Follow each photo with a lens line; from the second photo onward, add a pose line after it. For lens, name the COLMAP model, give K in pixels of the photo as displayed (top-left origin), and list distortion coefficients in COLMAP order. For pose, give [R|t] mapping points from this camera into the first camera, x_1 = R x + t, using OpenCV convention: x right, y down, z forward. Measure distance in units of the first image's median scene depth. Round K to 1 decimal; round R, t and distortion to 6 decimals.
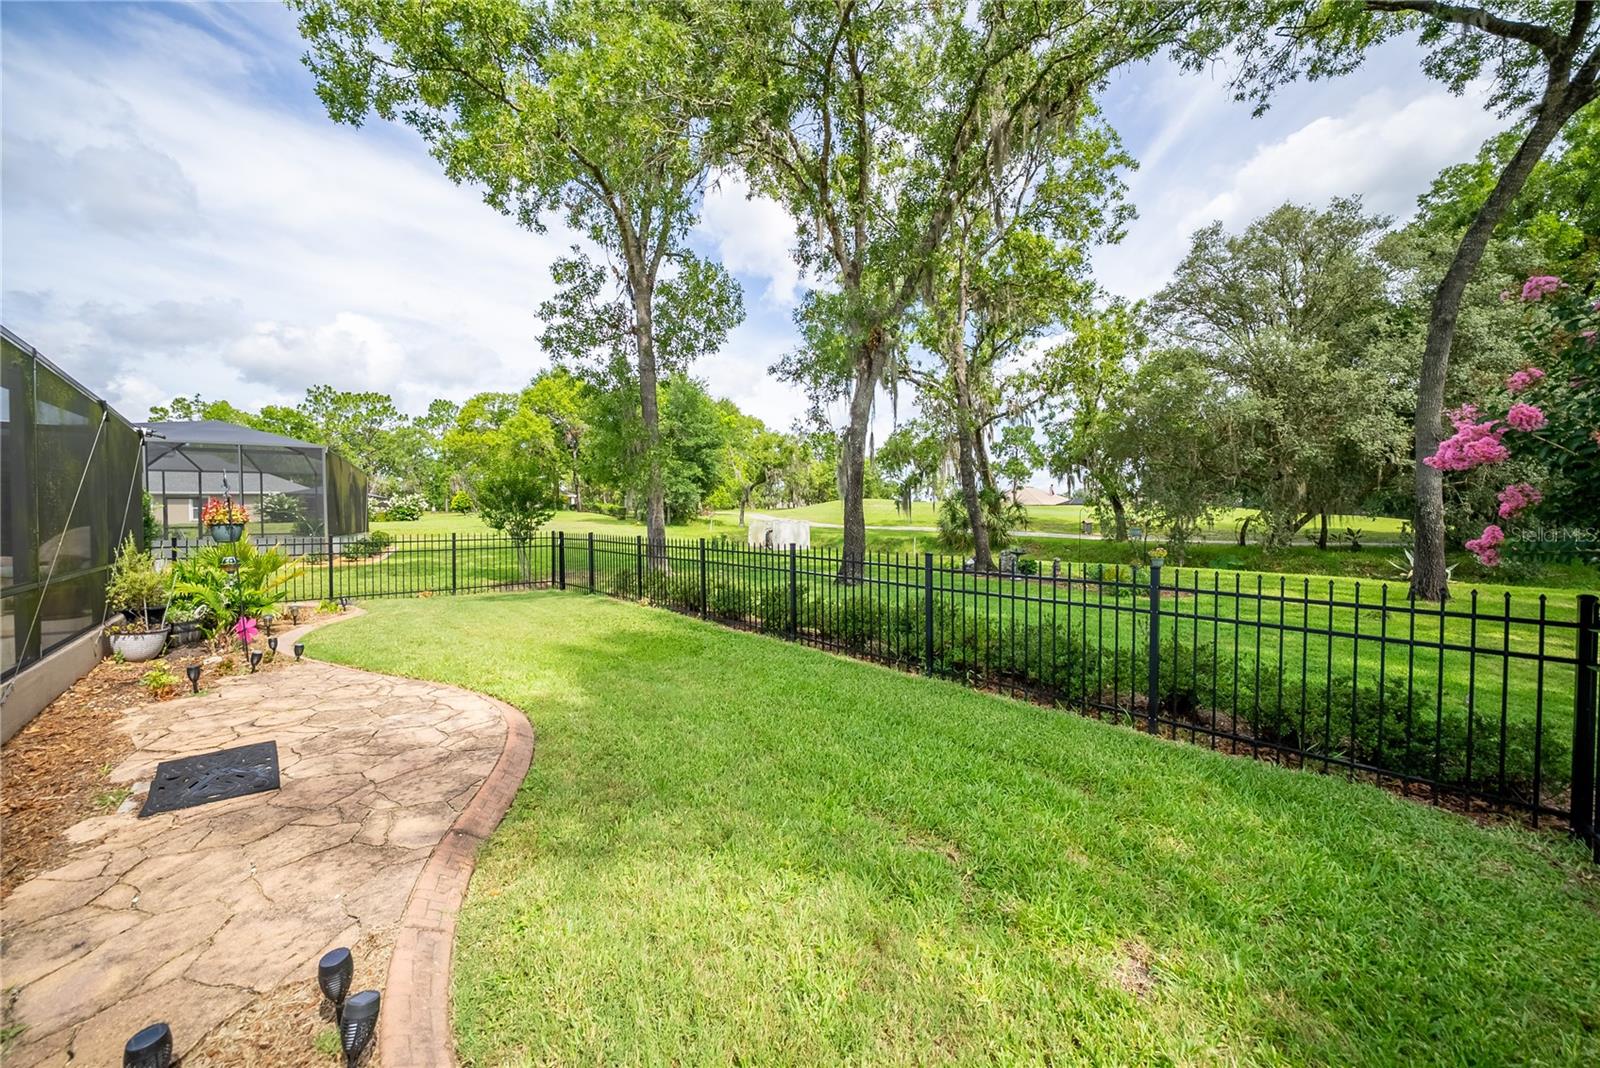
lens RADIAL K [[560.8, 0, 801.8], [0, 560.8, 535.0], [0, 0, 1]] dist [-0.023560, 0.002368]
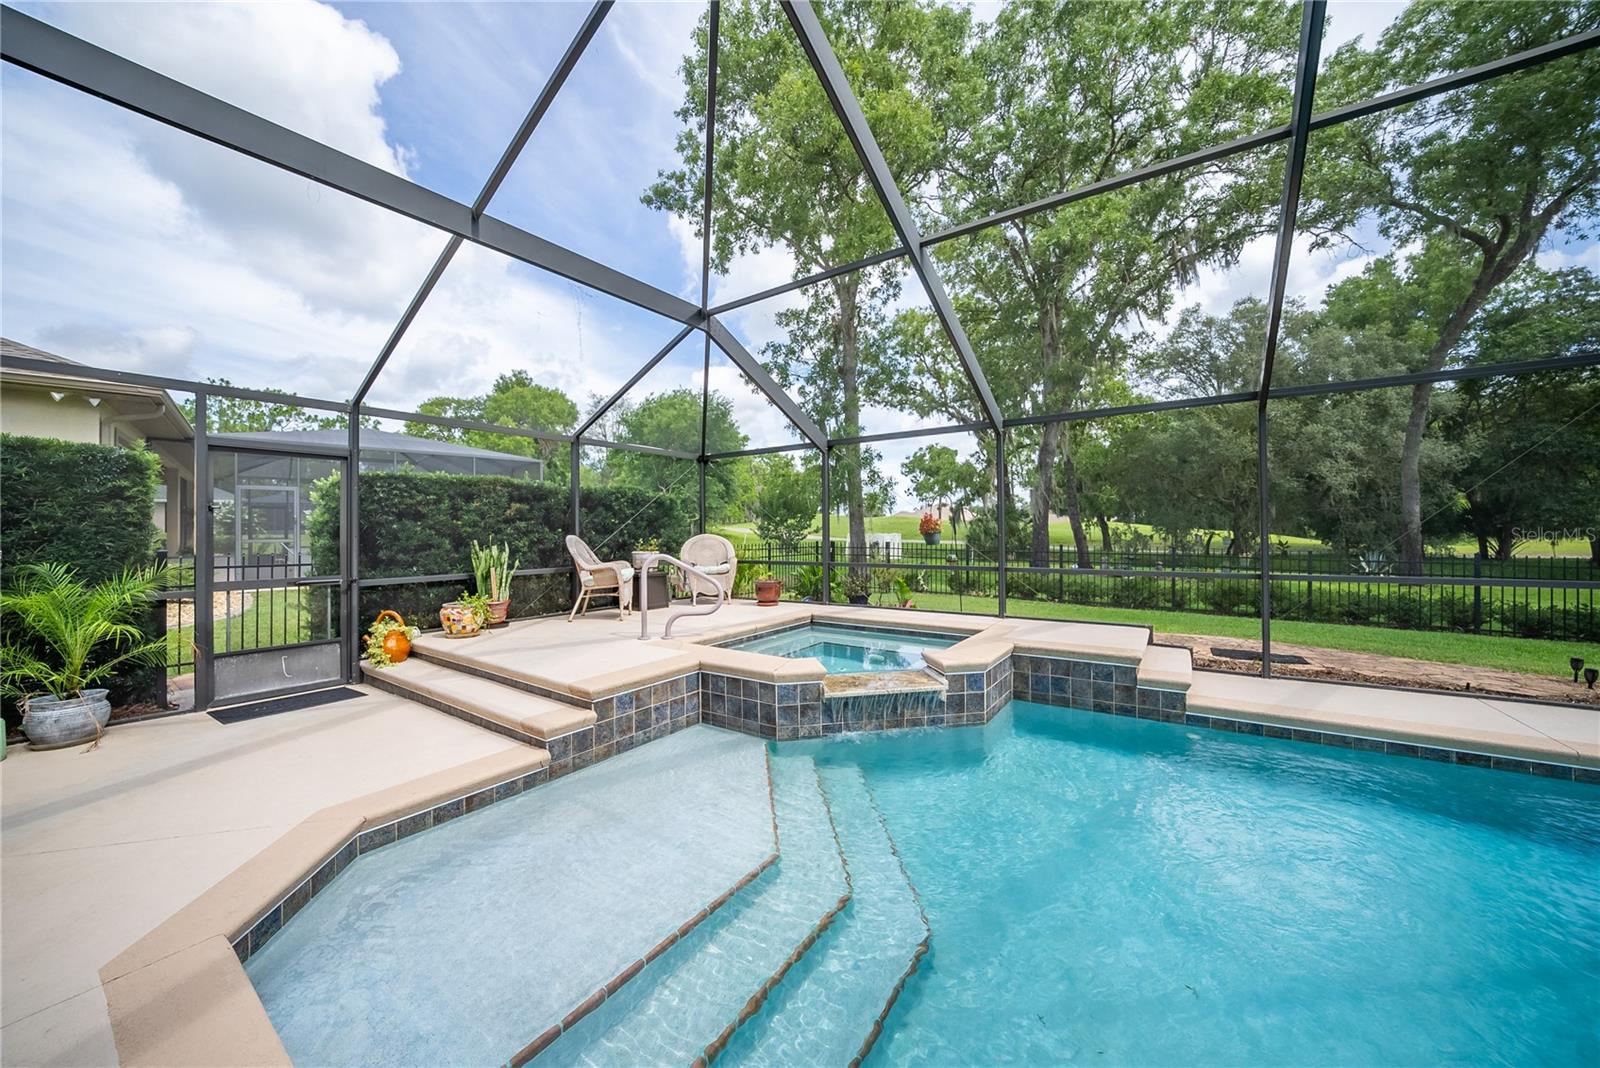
lens RADIAL K [[560.8, 0, 816.7], [0, 560.8, 525.1], [0, 0, 1]] dist [-0.023560, 0.002368]
pose [[0.981992, 0.005118, 0.188854, -0.413737], [0.002993, 0.999086, -0.042635, 0.005418], [-0.188900, 0.042433, 0.981079, -0.097917]]
